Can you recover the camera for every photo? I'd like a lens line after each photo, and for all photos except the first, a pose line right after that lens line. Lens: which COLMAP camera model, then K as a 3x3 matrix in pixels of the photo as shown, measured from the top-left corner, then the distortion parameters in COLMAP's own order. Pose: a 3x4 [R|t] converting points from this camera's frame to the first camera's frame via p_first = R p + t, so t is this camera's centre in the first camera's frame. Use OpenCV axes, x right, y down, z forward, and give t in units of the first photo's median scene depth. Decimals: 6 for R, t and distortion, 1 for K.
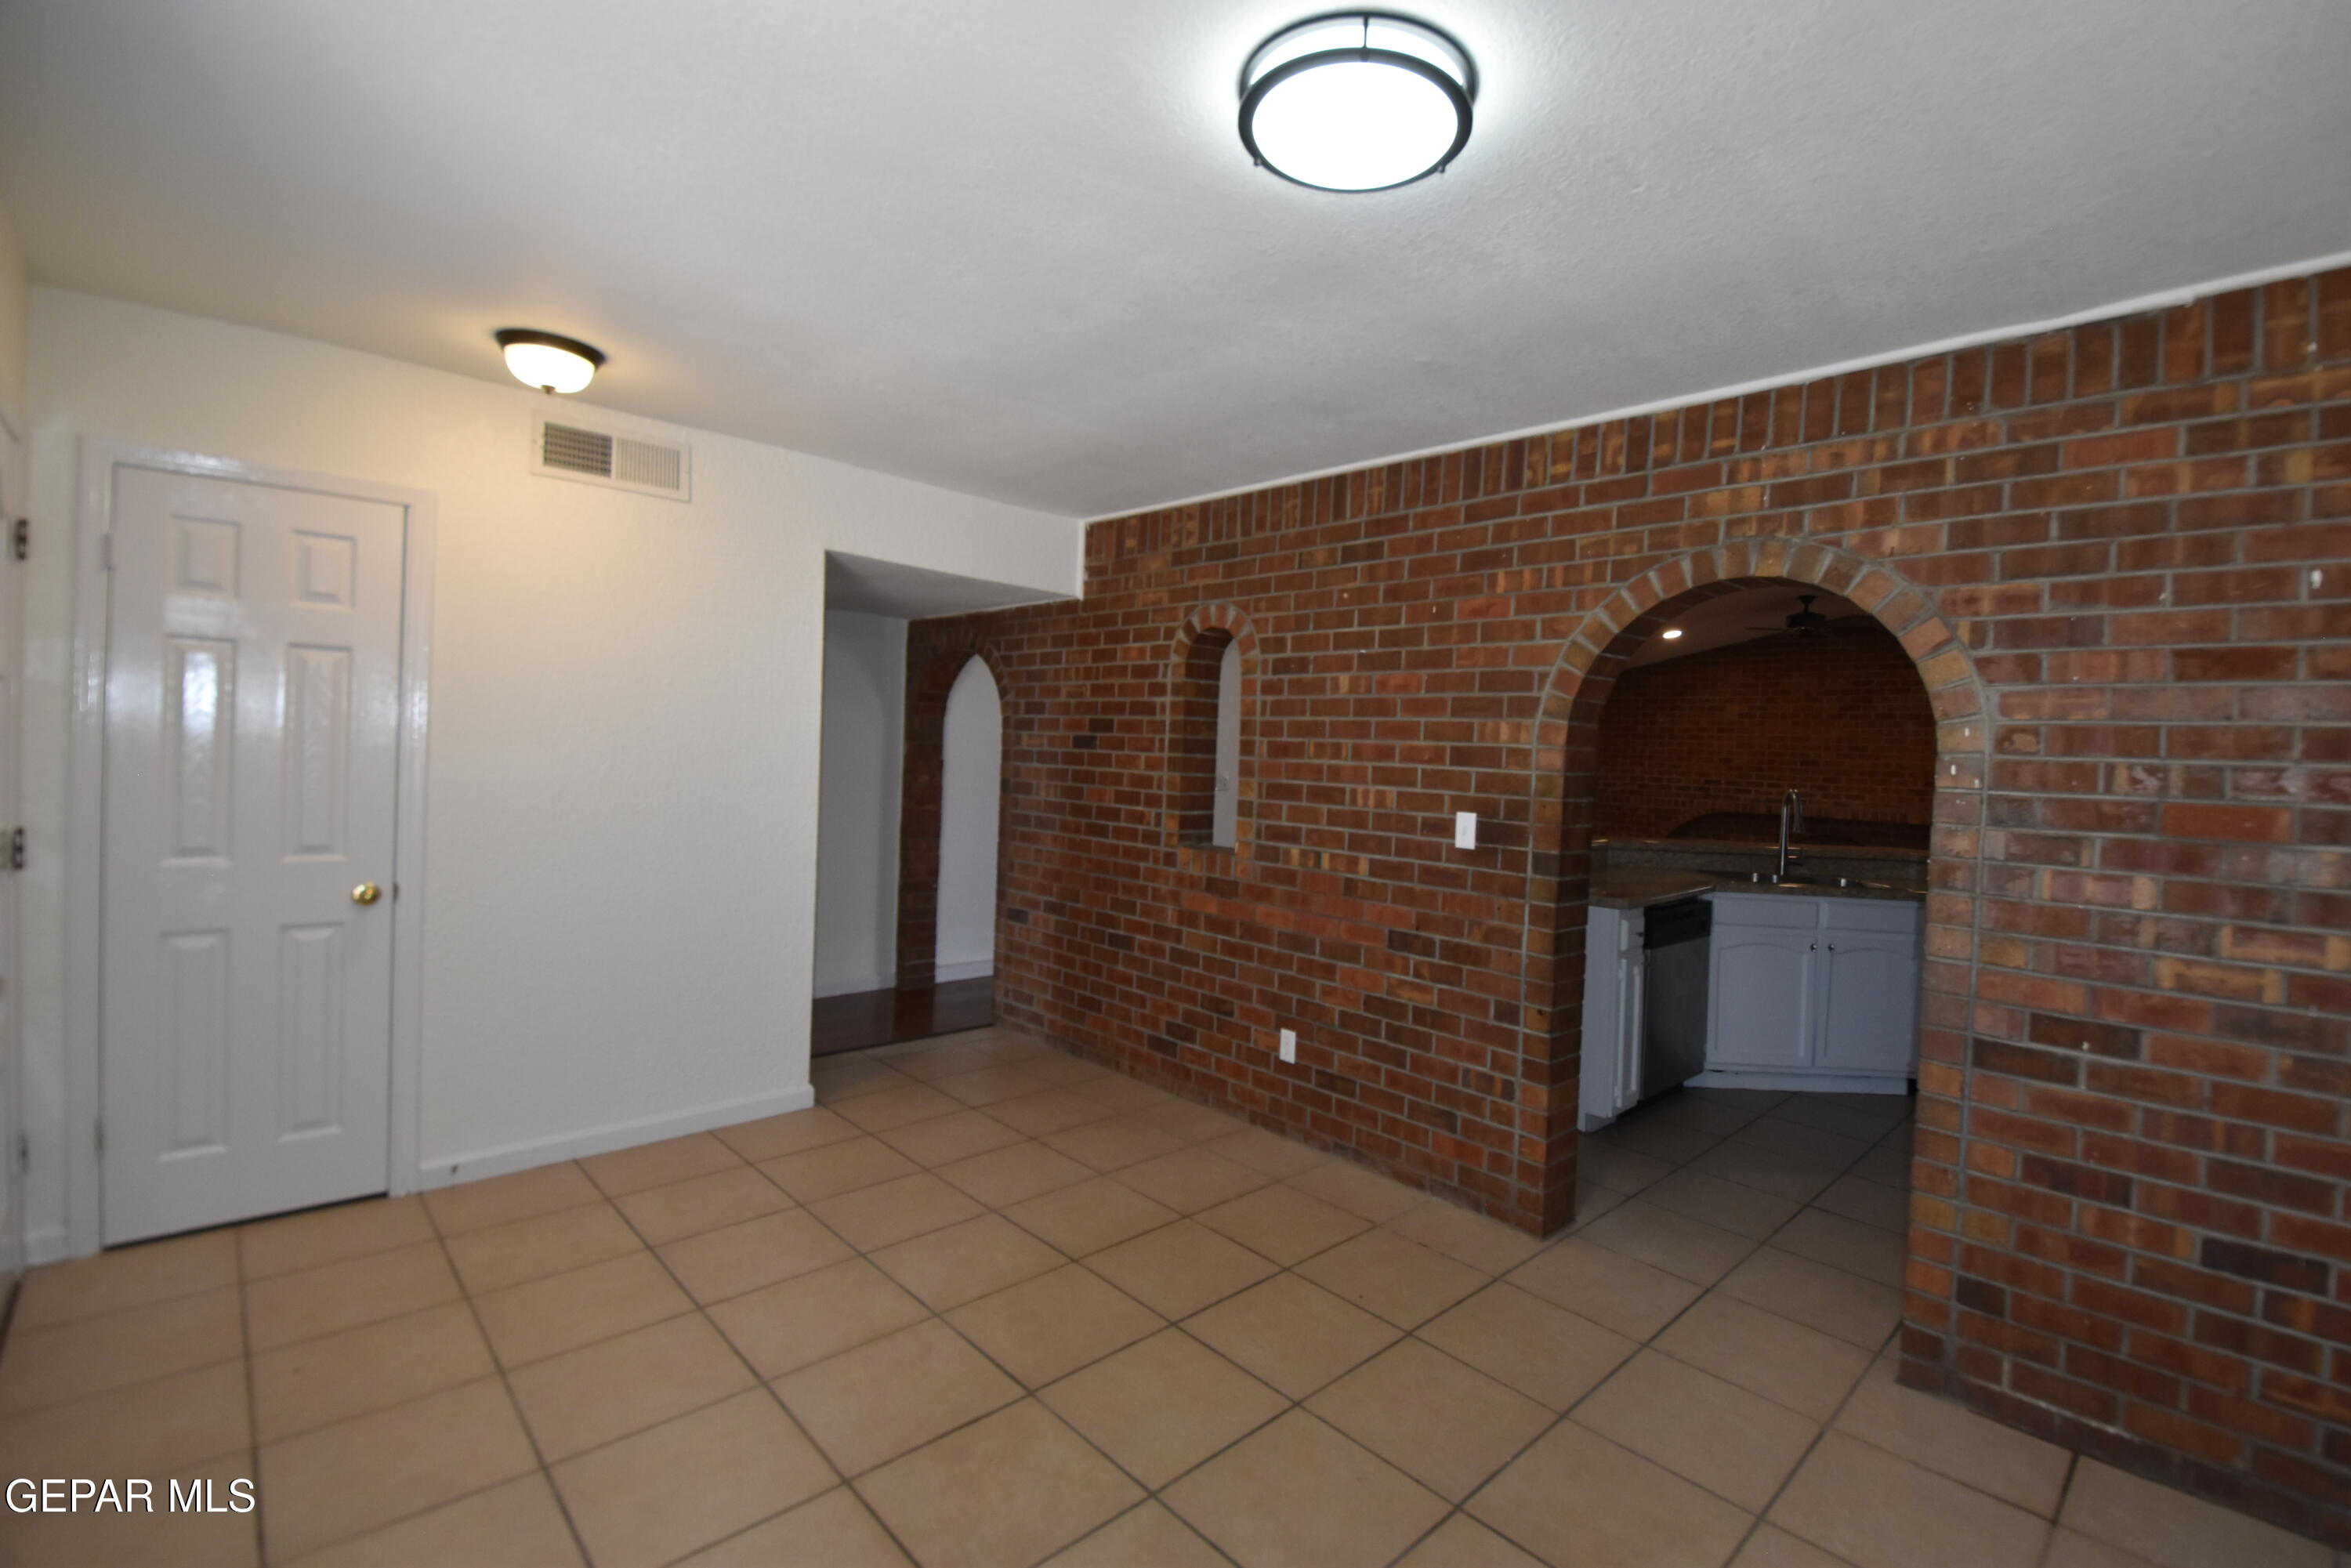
lens RADIAL K [[1031.5, 0, 1251.7], [0, 1031.5, 770.3], [0, 0, 1]] dist [0.026229, -0.028538]
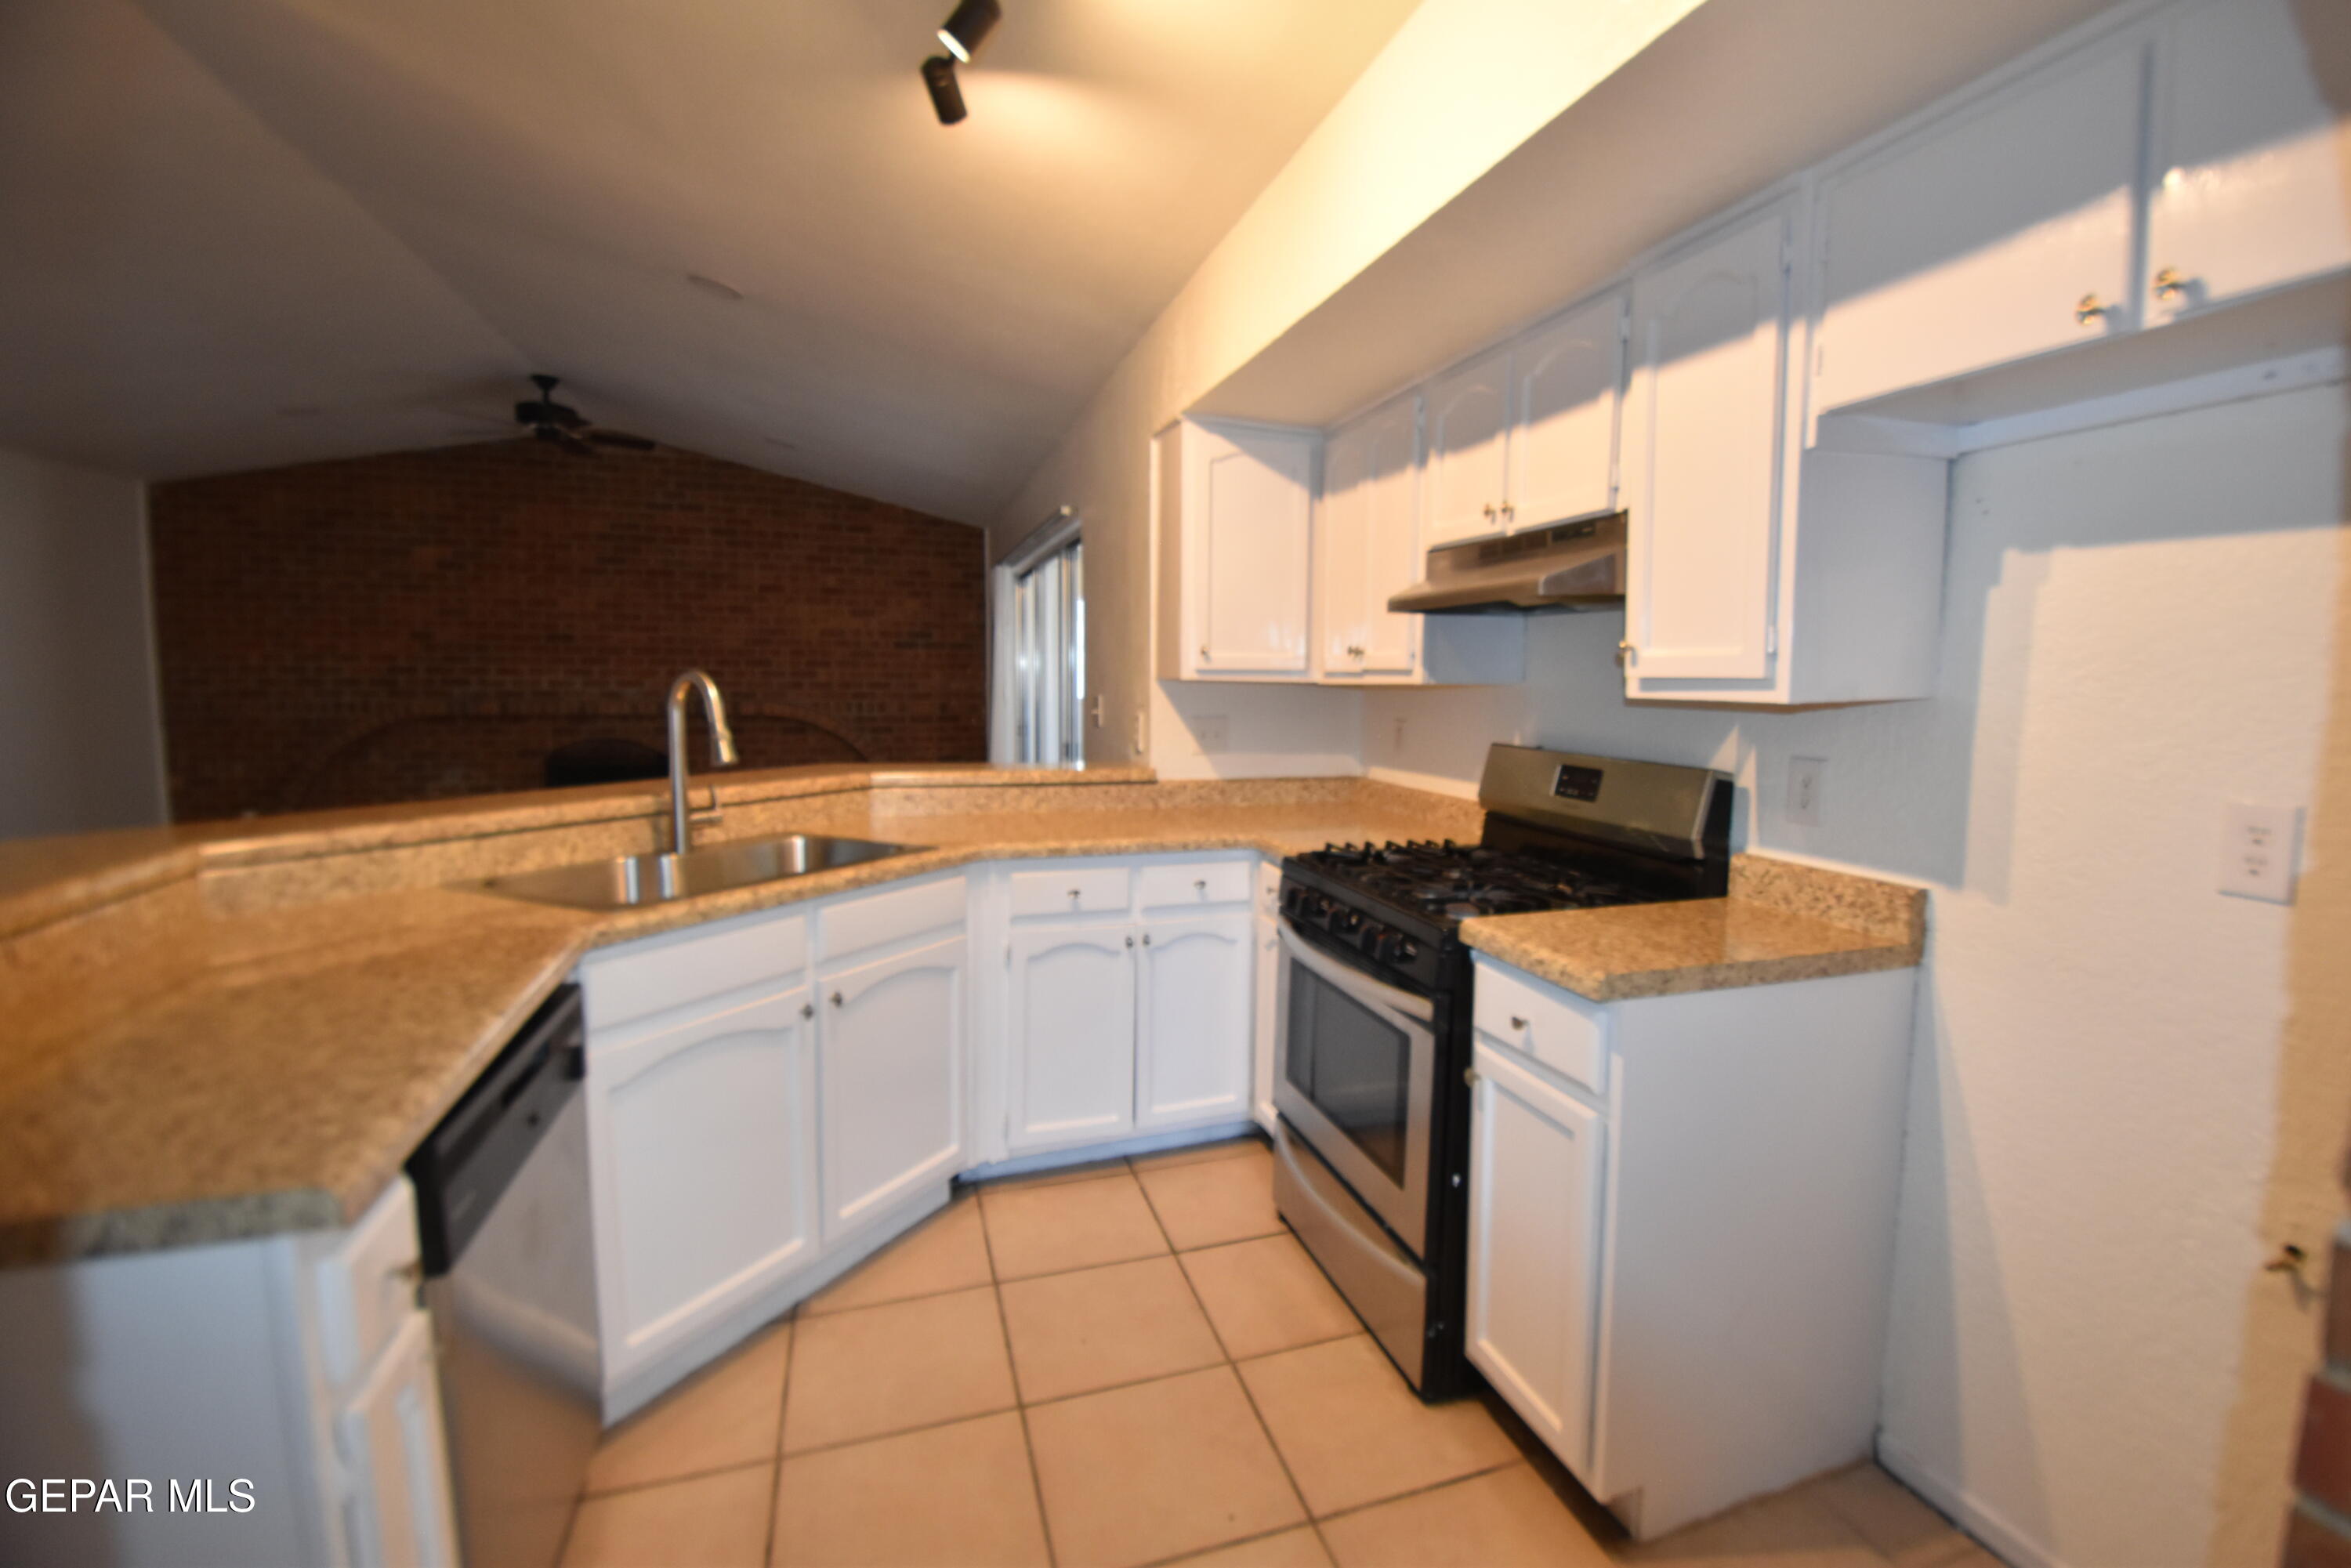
lens RADIAL K [[1031.5, 0, 1251.7], [0, 1031.5, 770.3], [0, 0, 1]] dist [0.026229, -0.028538]
pose [[0.429023, -0.119778, 0.895317, 0.216434], [0.019983, 0.992185, 0.123162, 0.010824], [-0.903072, -0.034949, 0.428064, 0.595021]]
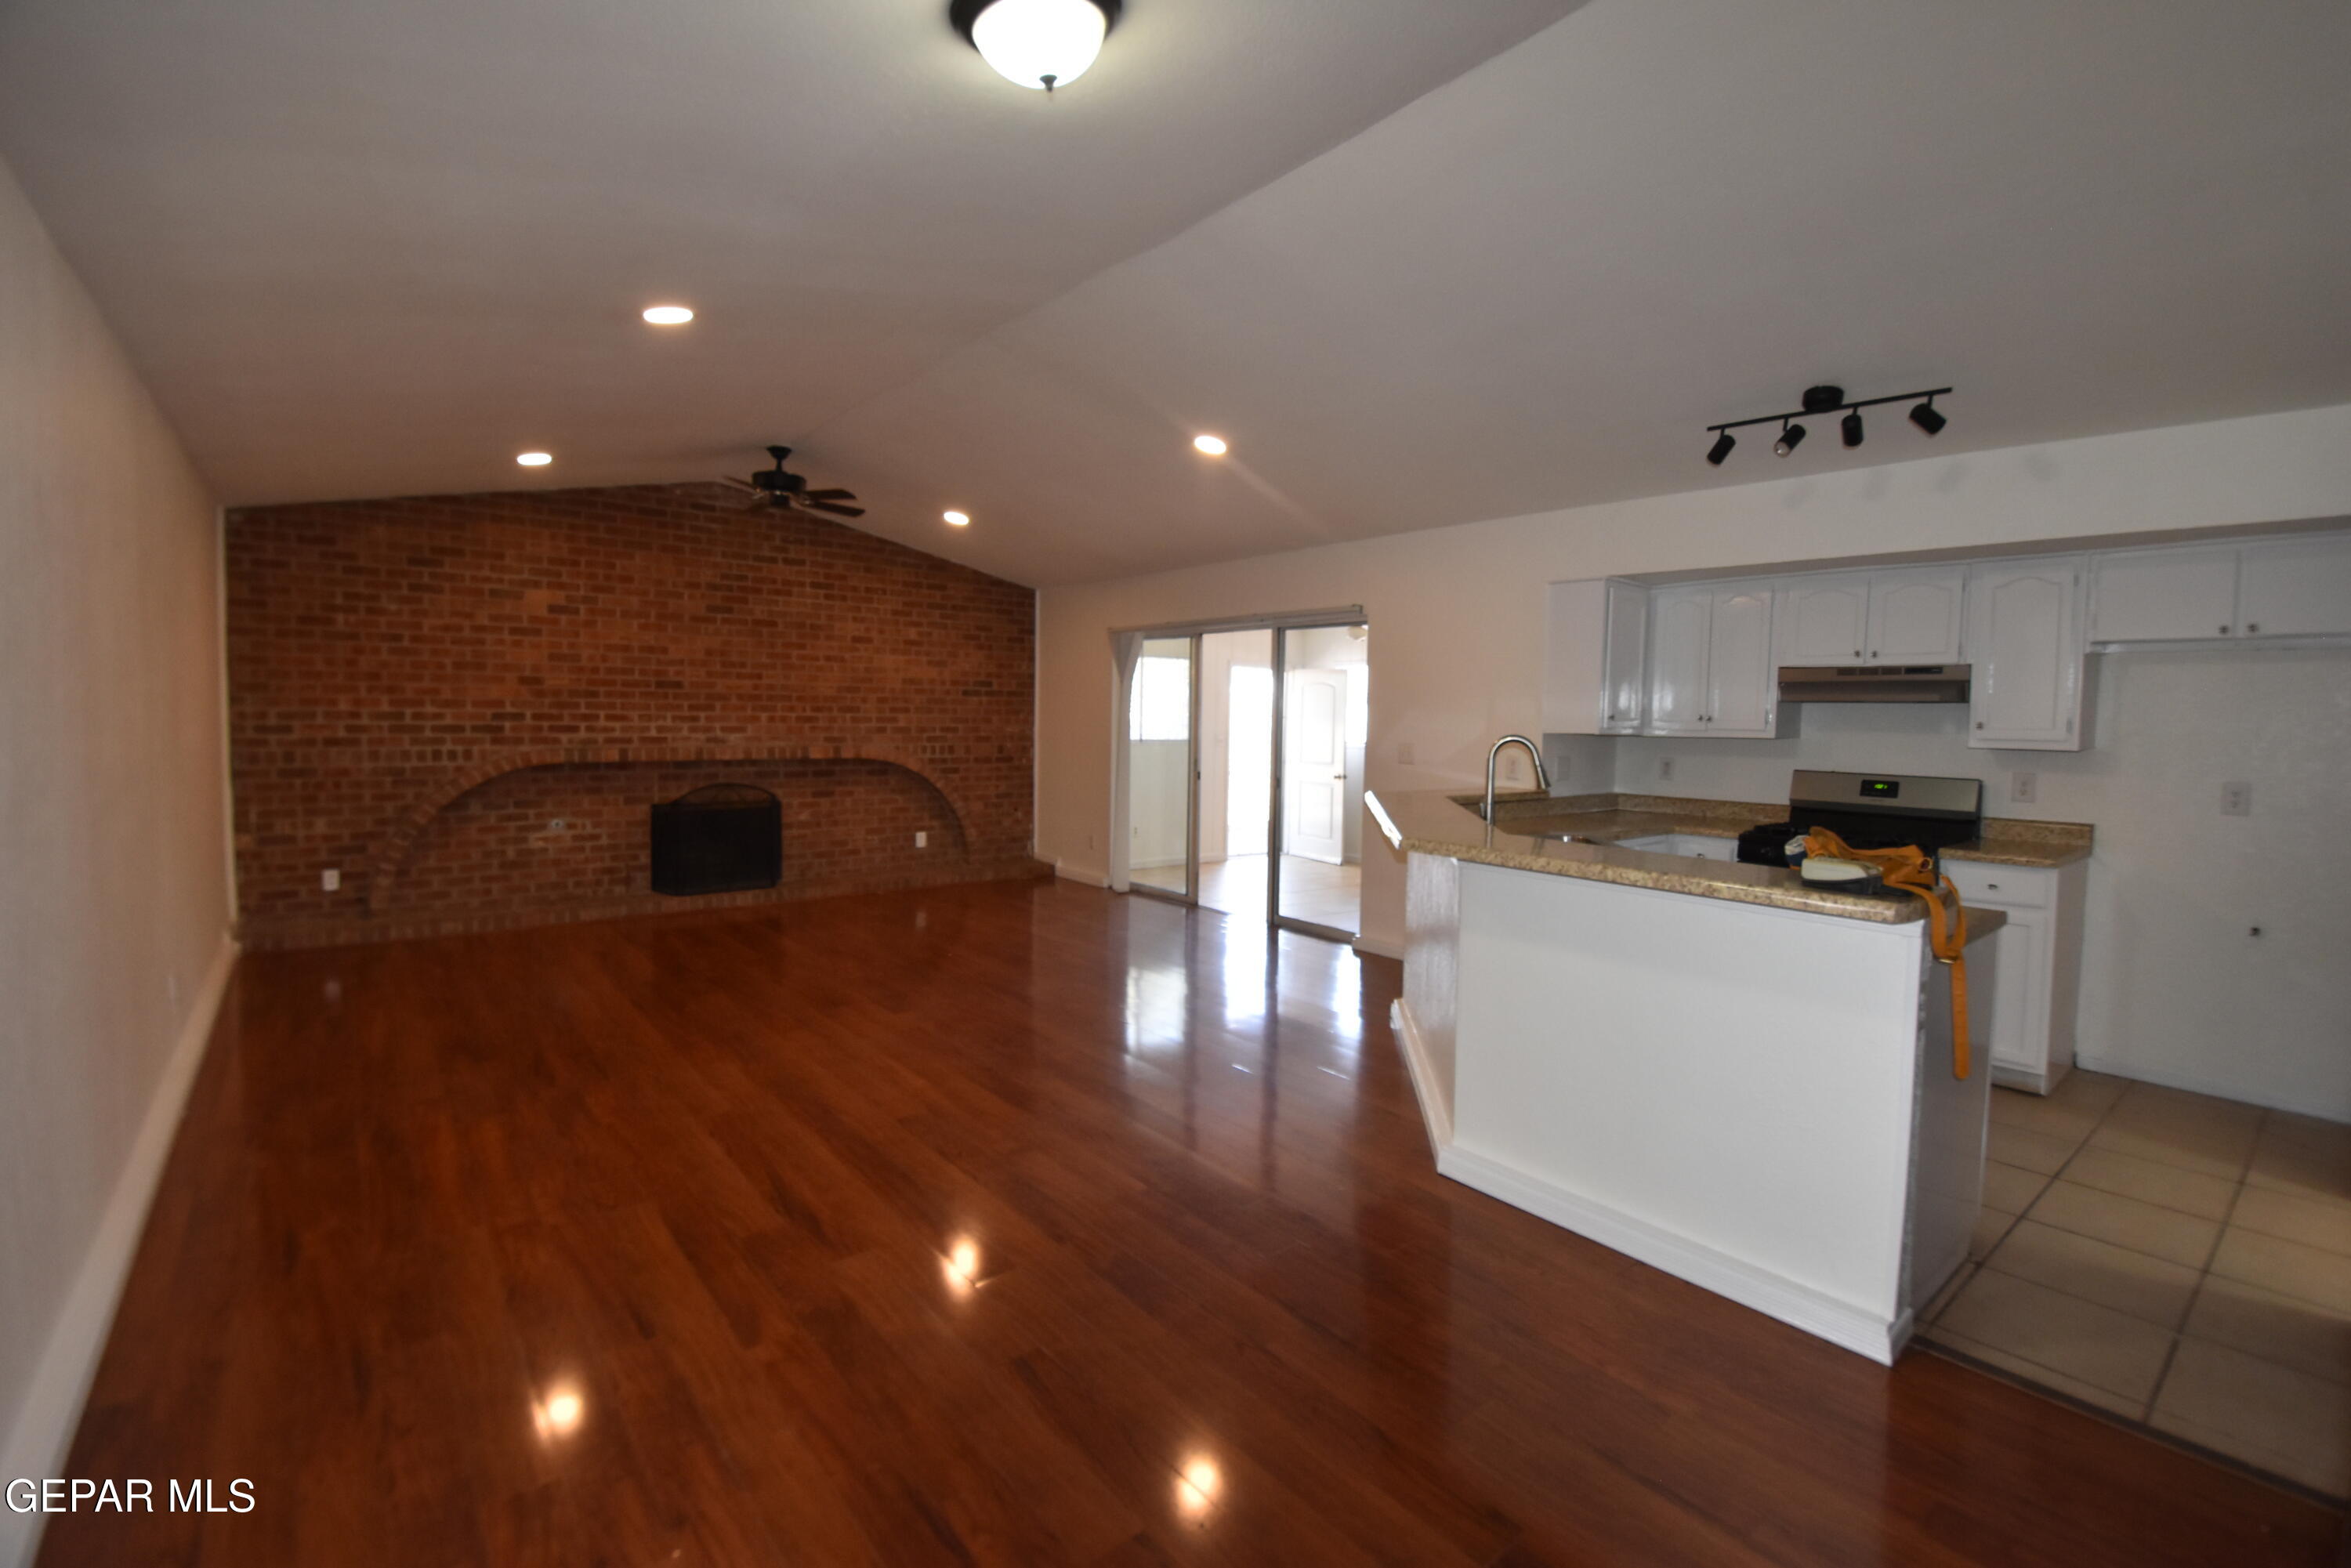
lens RADIAL K [[1031.5, 0, 1251.7], [0, 1031.5, 770.3], [0, 0, 1]] dist [0.026229, -0.028538]
pose [[0.067305, -0.095297, 0.993171, -0.304539], [0.001976, 0.995439, 0.095380, -0.032658], [-0.997730, -0.004457, 0.067186, 1.204564]]
